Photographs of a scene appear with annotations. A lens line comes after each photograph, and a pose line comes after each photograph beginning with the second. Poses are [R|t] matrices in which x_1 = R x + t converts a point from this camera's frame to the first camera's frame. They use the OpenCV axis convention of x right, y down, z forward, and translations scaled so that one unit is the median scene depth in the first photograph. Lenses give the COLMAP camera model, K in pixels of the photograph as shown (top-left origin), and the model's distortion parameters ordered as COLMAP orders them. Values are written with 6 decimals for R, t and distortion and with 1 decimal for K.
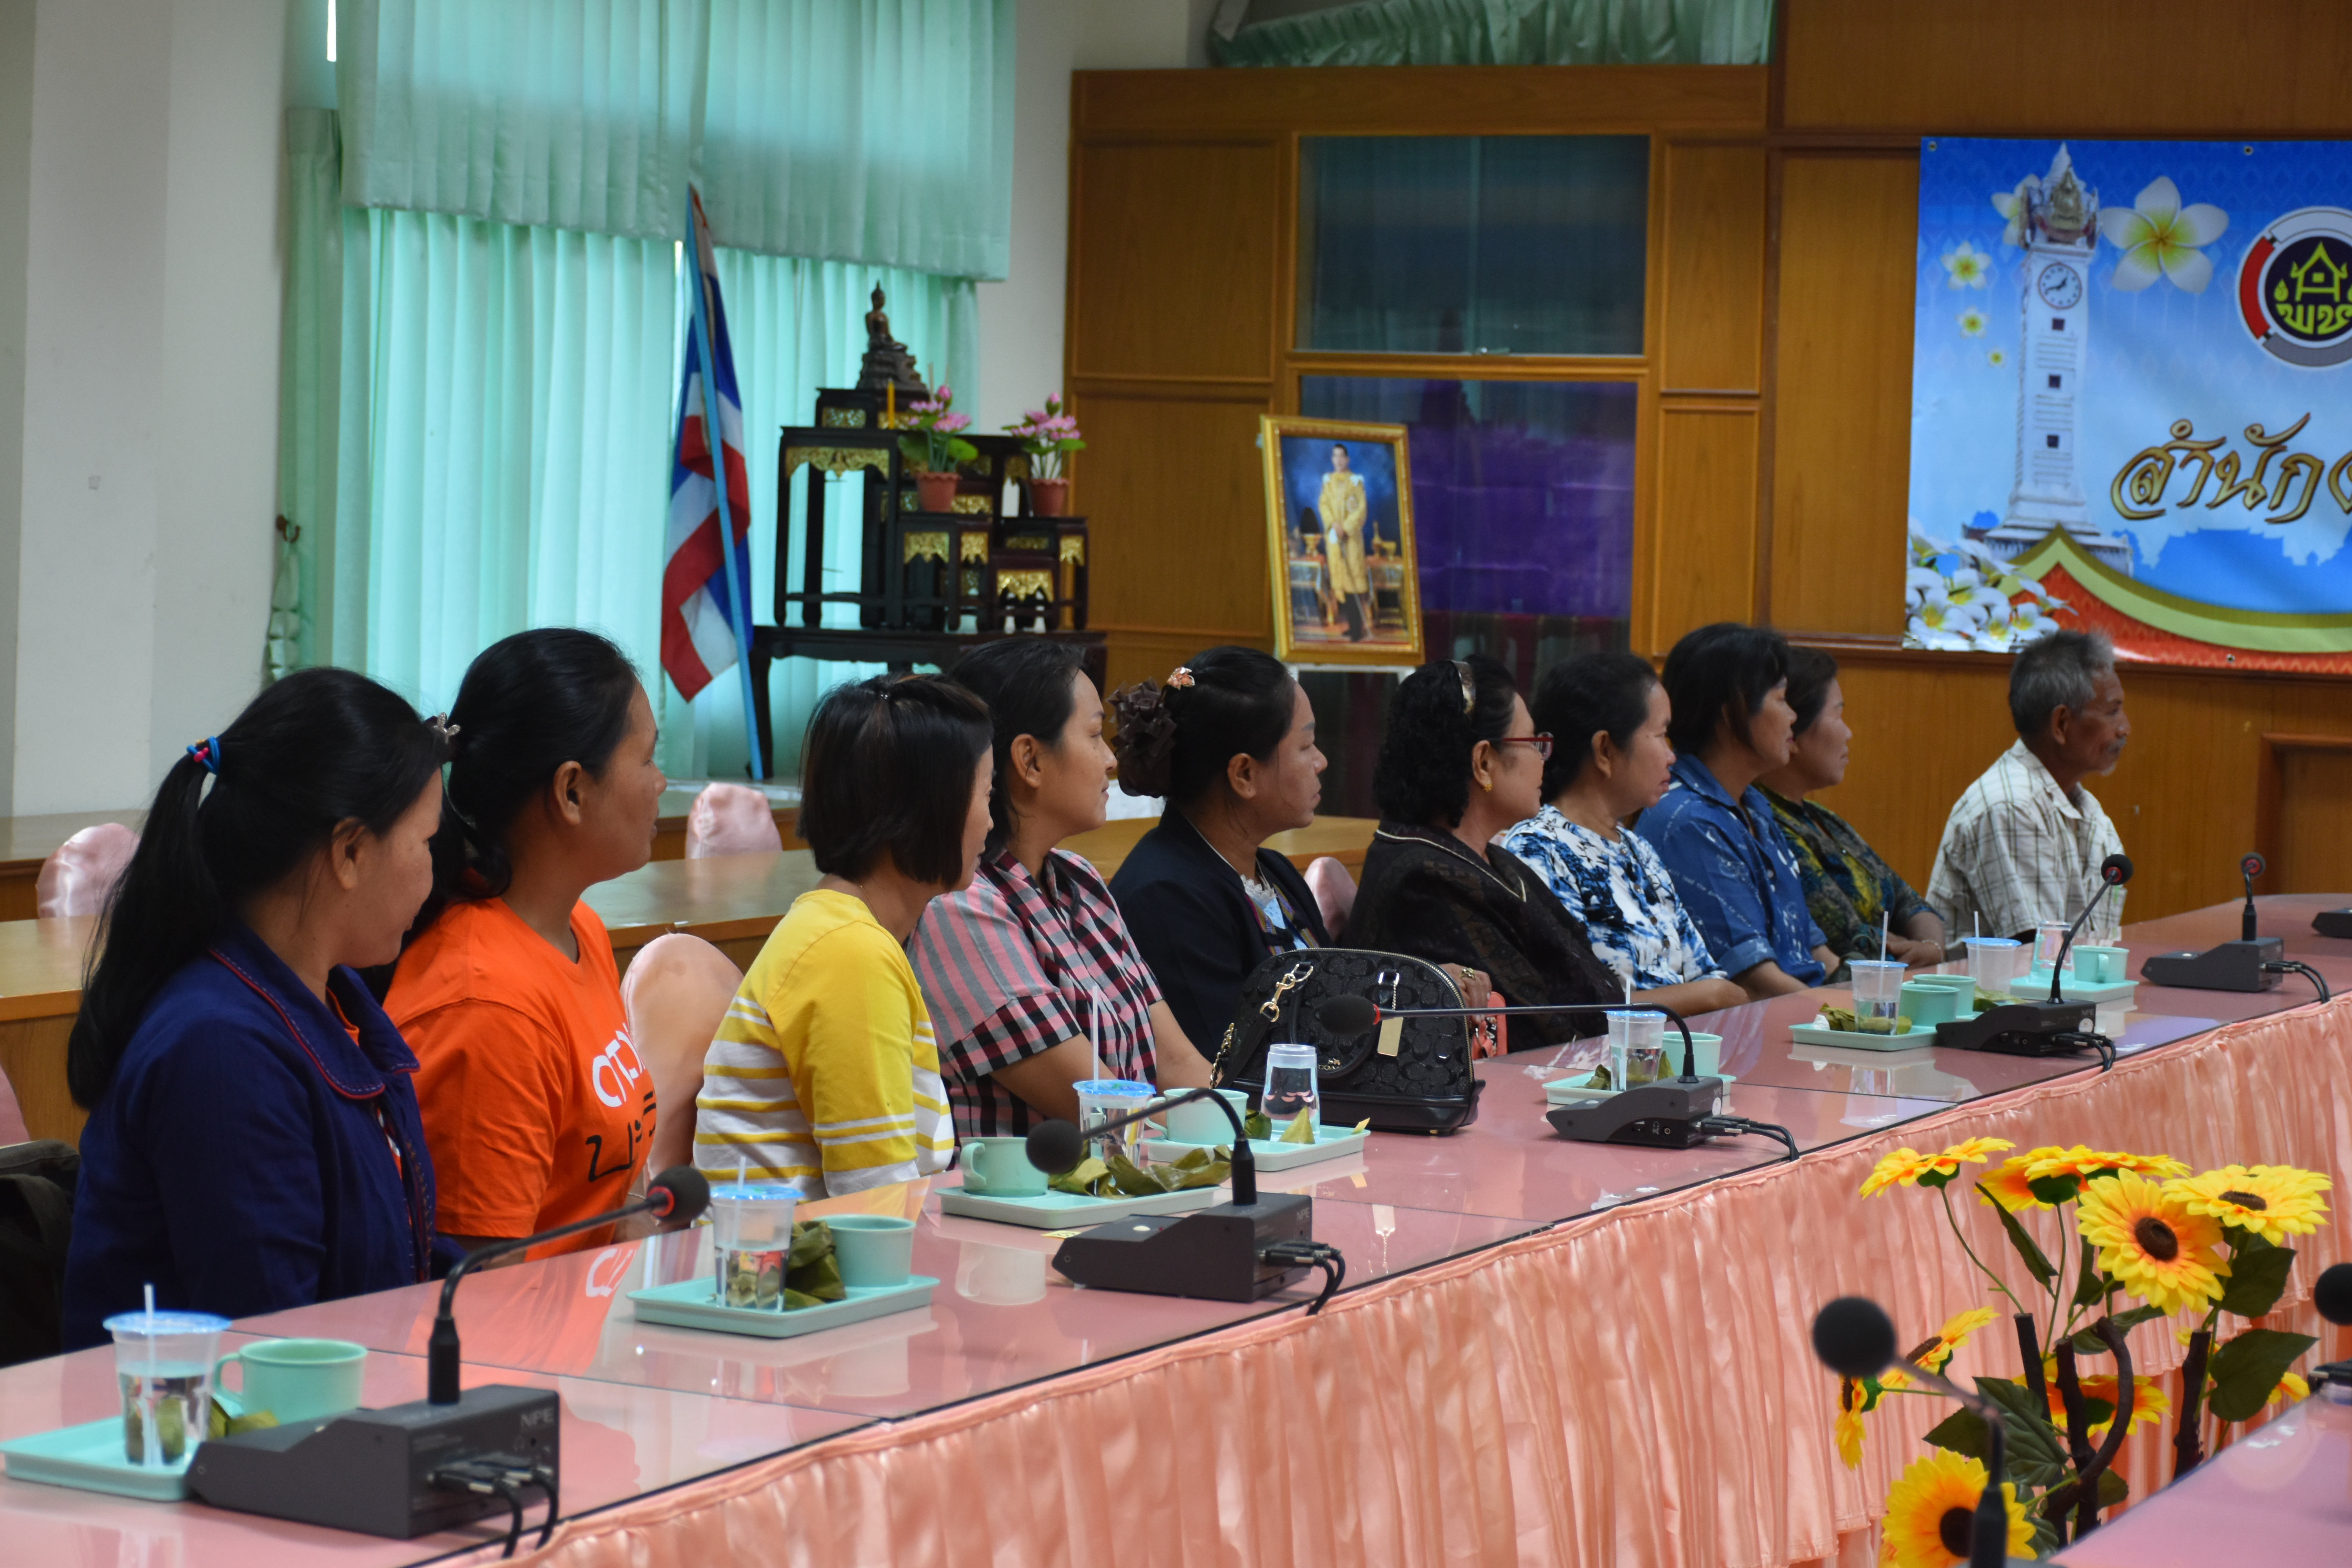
lens RADIAL K [[4875.7, 0, 1173.1], [0, 4875.7, 778.4], [0, 0, 1]] dist [0.005313, 0.000000]
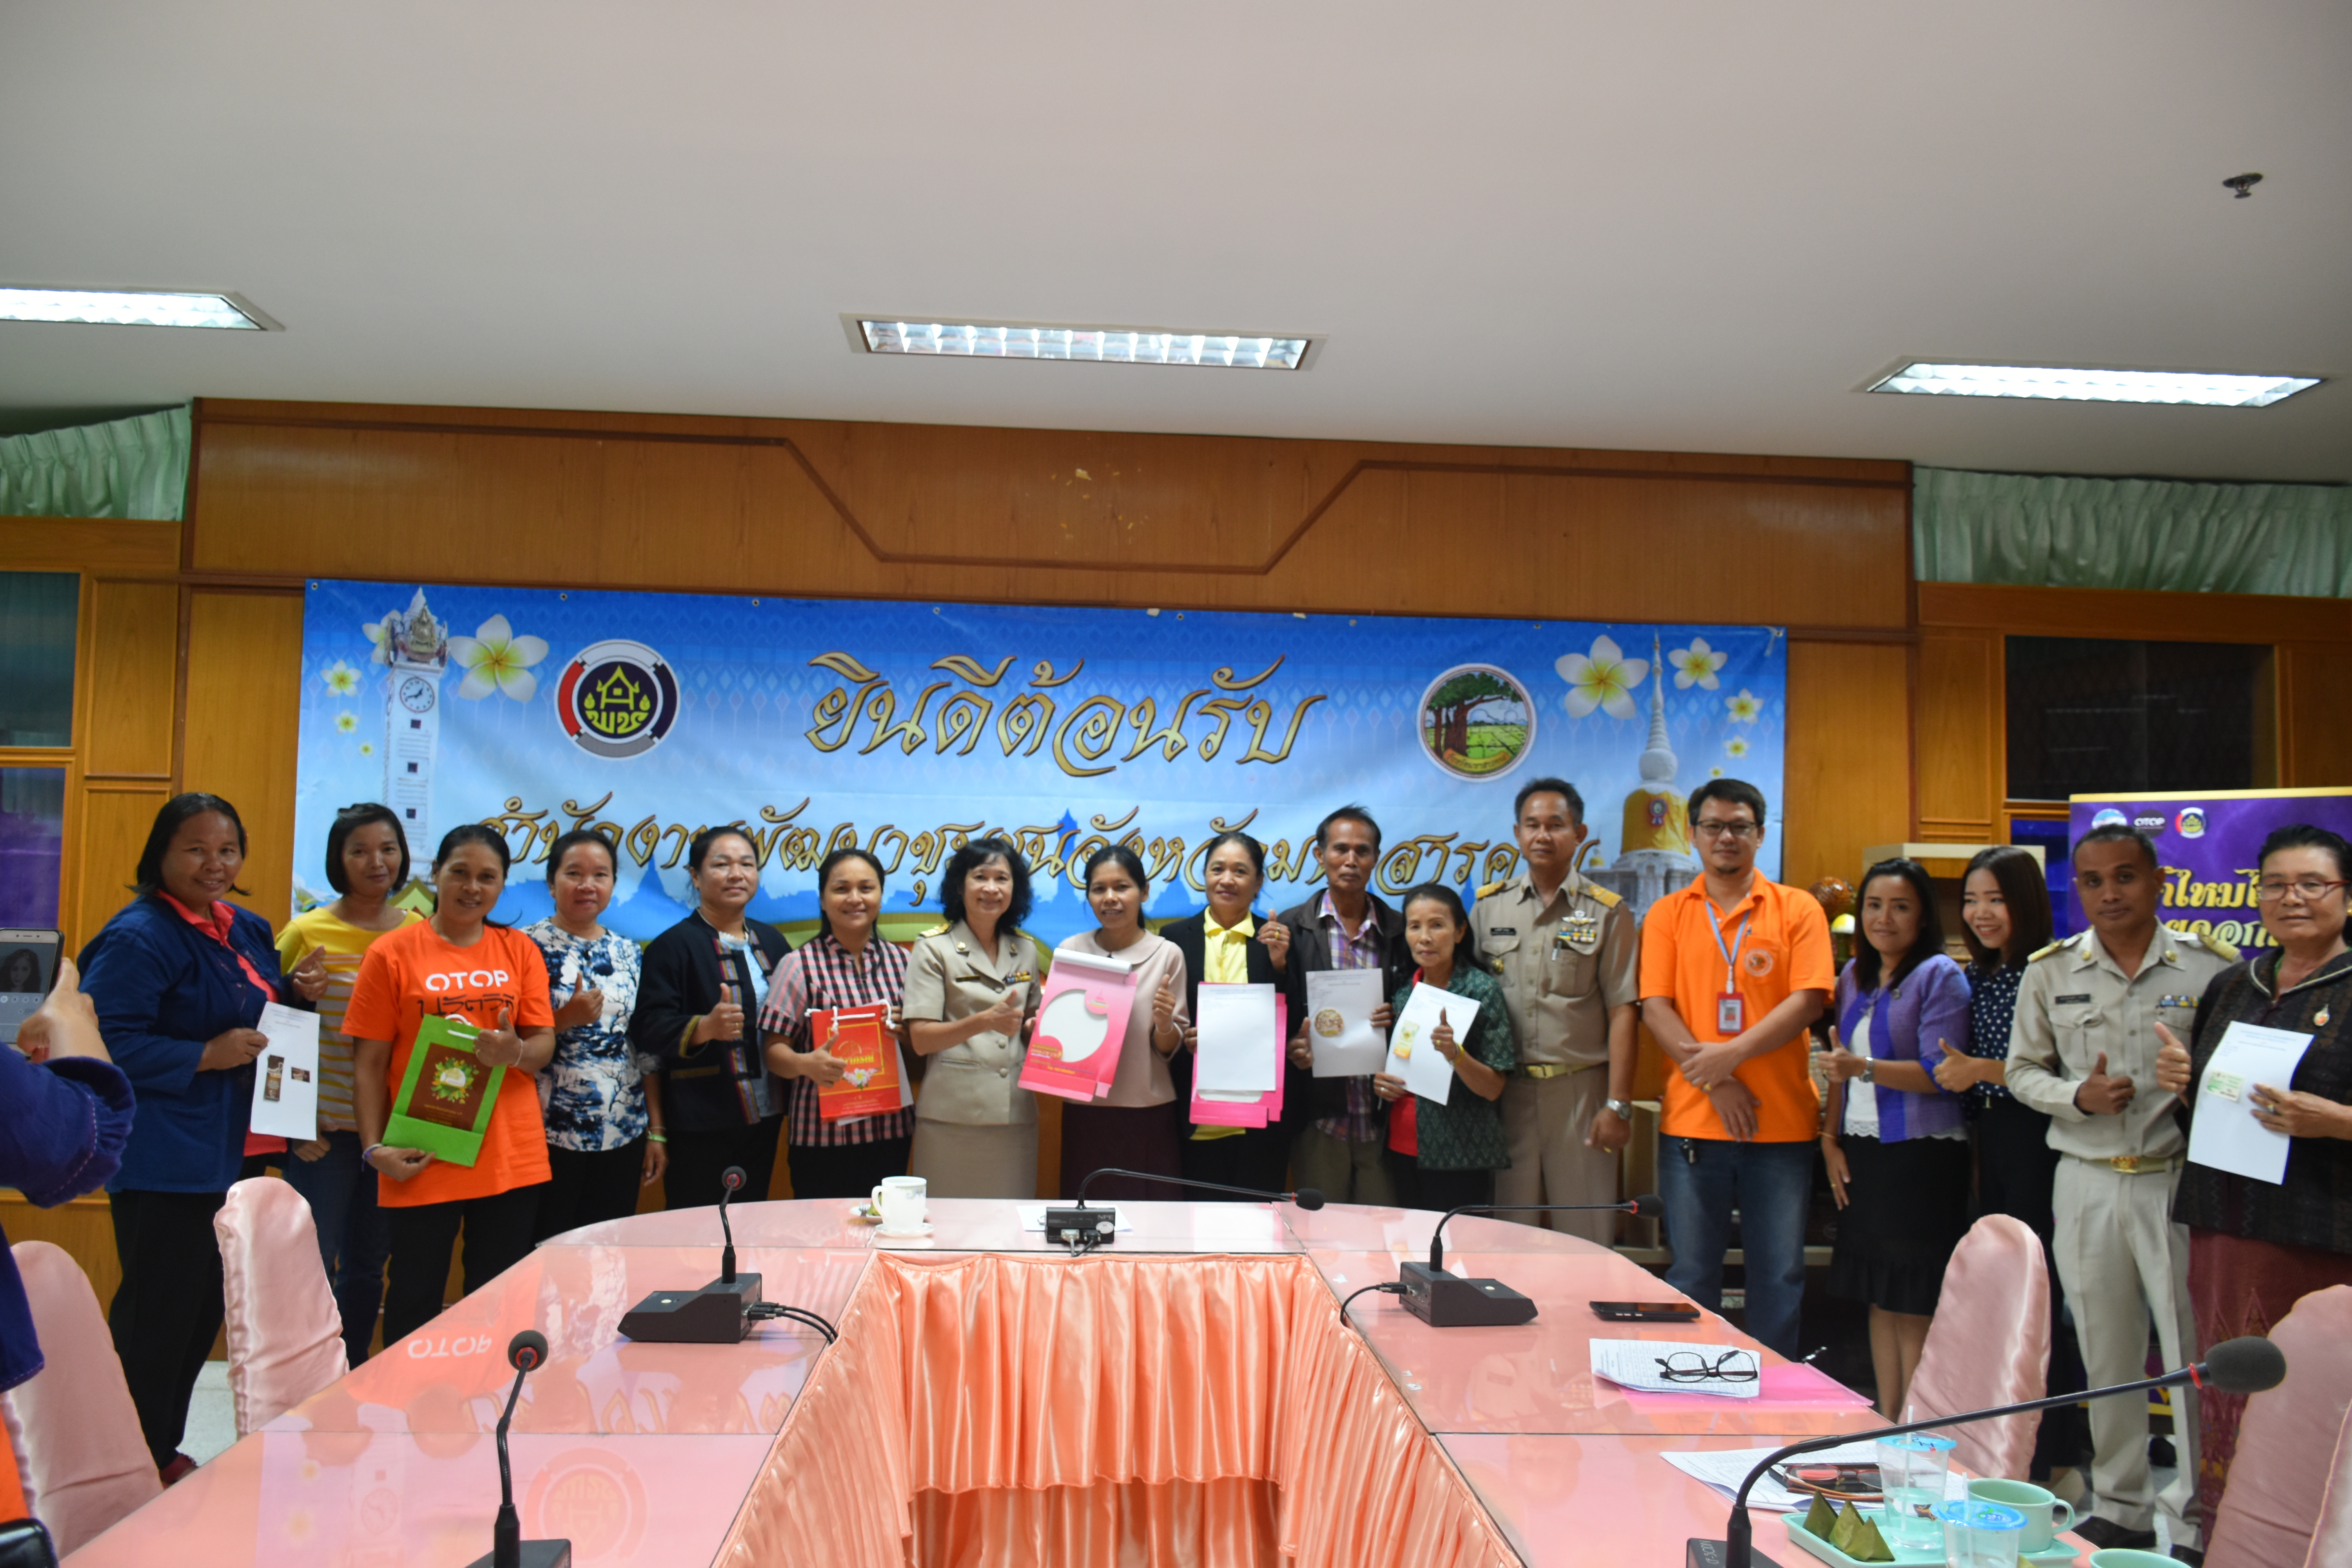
lens RADIAL K [[1746.6, 0, 1155.8], [0, 1746.6, 790.8], [0, 0, 1]] dist [-0.016010, -0.002325]
pose [[0.865252, 0.016696, 0.501059, 0.121725], [0.039271, 0.994117, -0.100940, -0.020934], [-0.499797, 0.107016, 0.859506, 0.511284]]
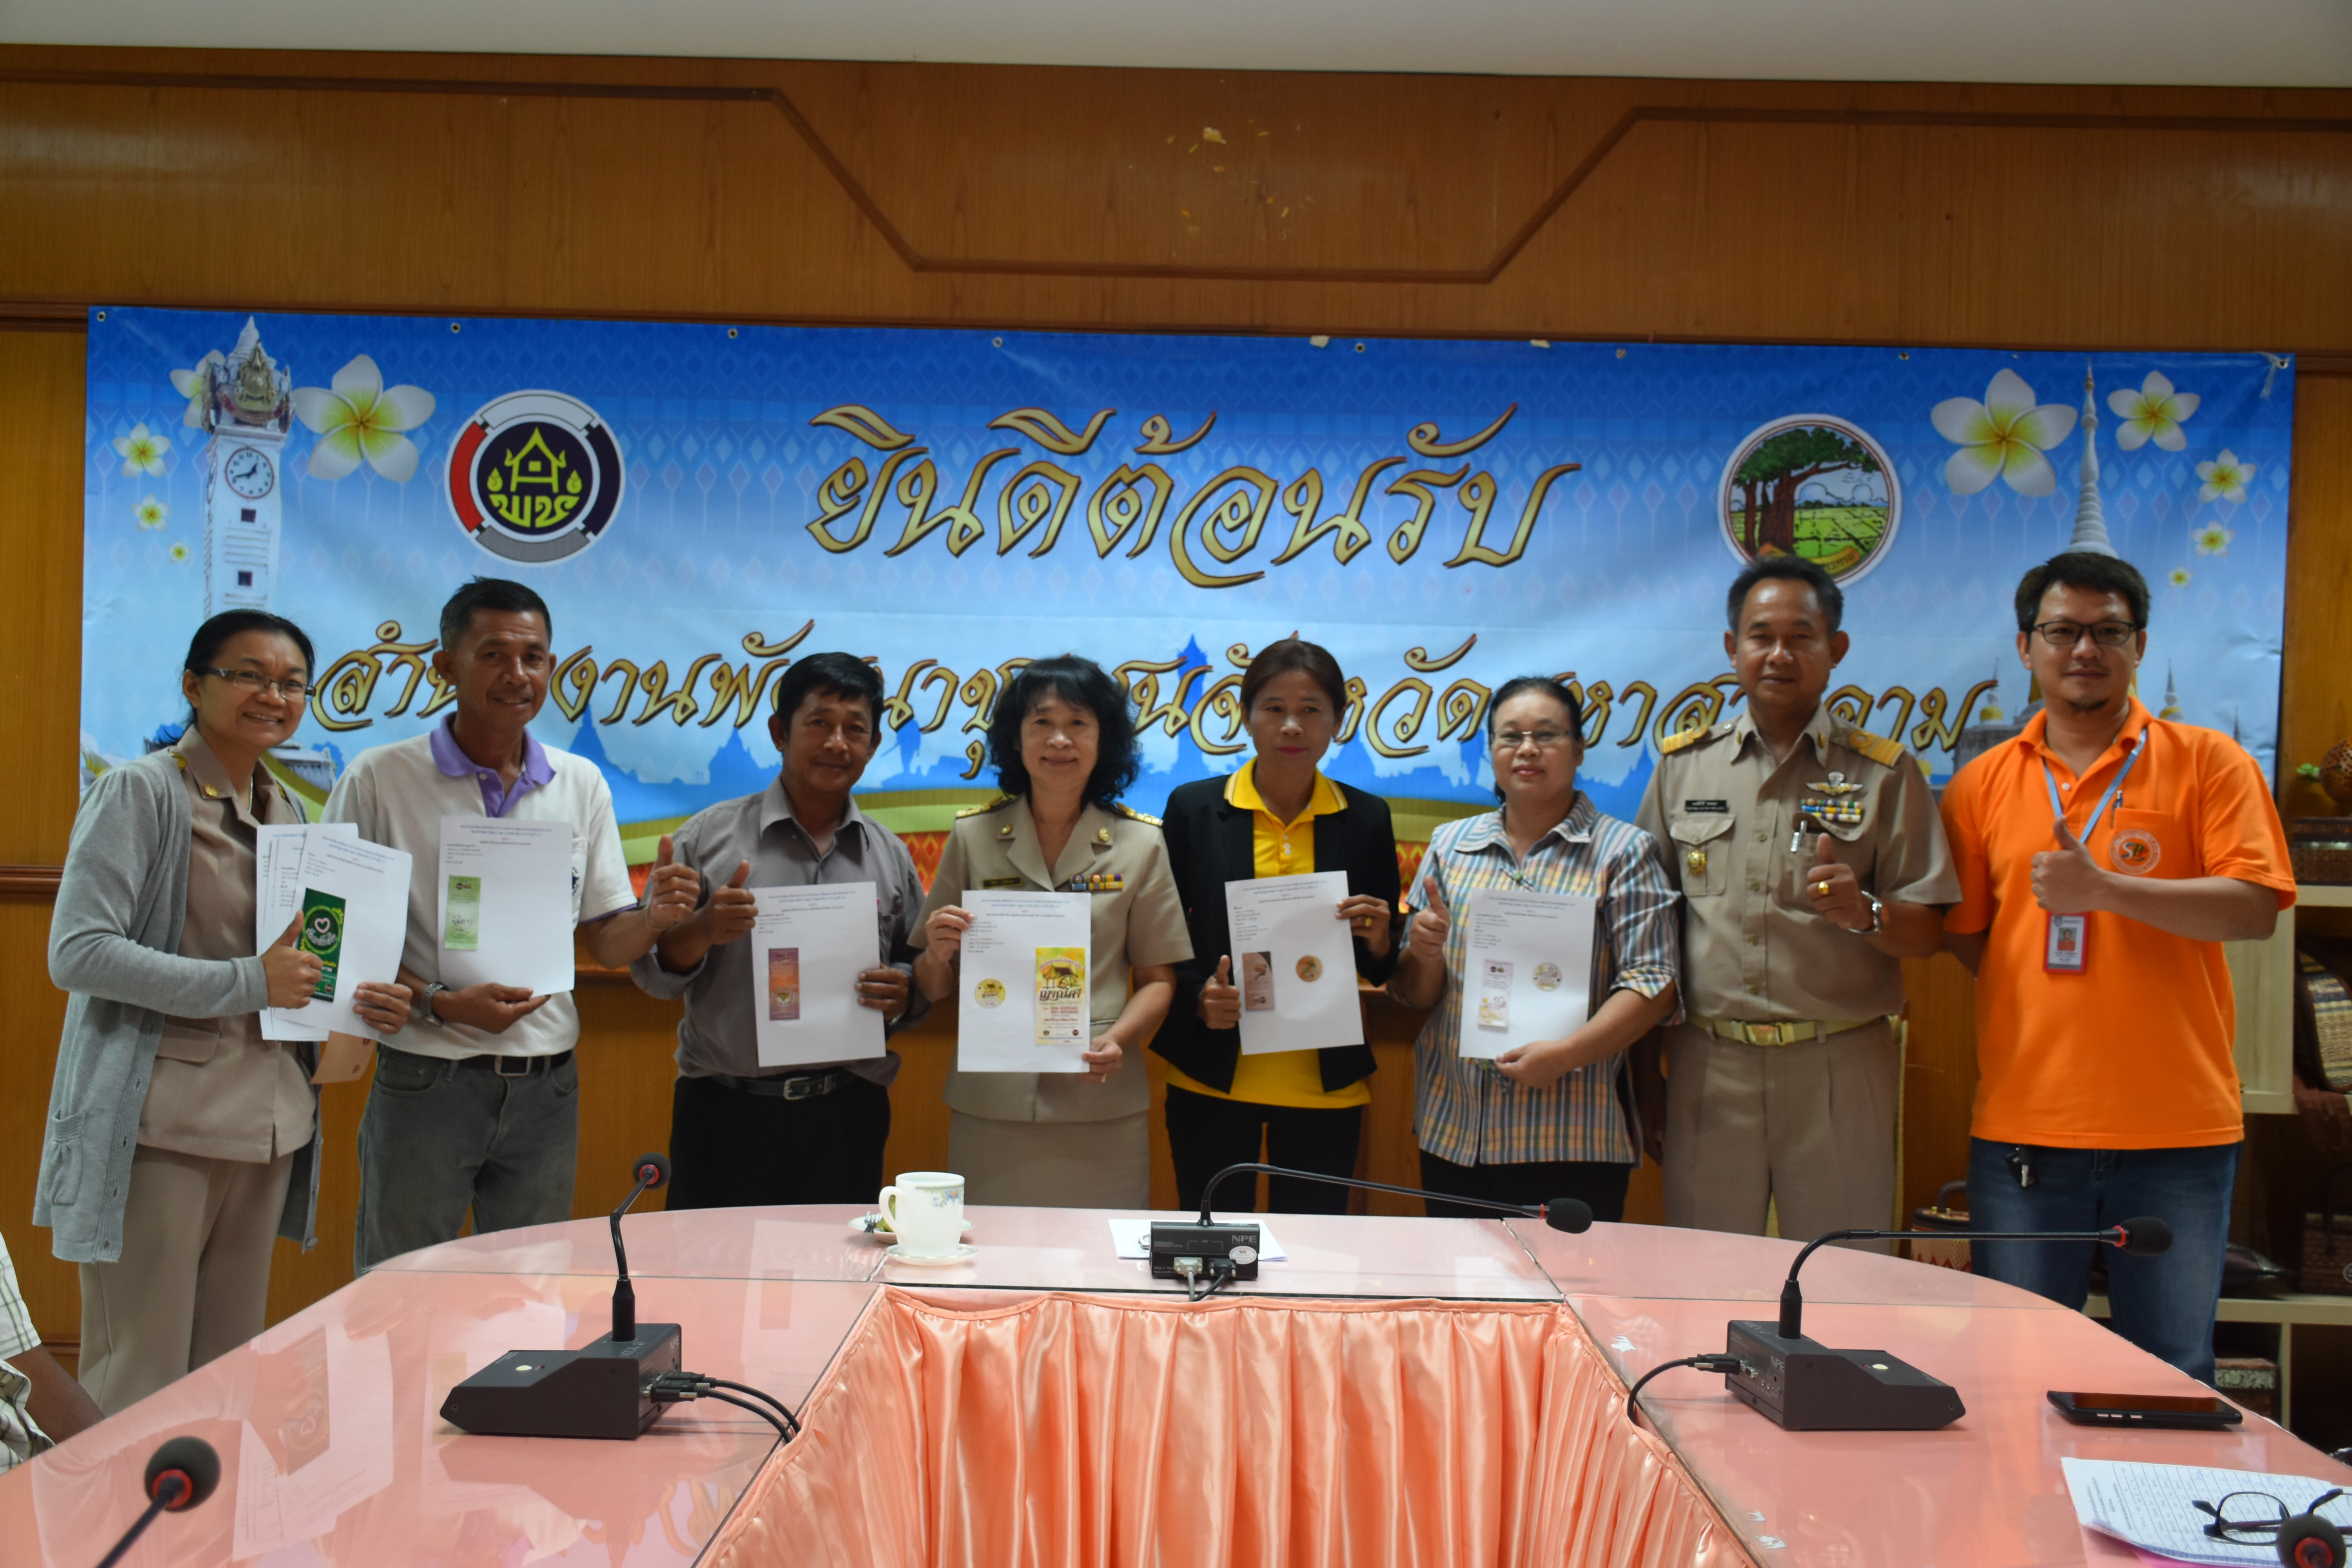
lens RADIAL K [[2338.8, 0, 1156.3], [0, 2338.8, 760.7], [0, 0, 1]] dist [-0.006948, 0.000000]
pose [[0.898800, -0.003622, 0.438345, 0.145429], [0.035144, 0.997343, -0.063819, -0.014808], [-0.436949, 0.072765, 0.896538, 0.552739]]
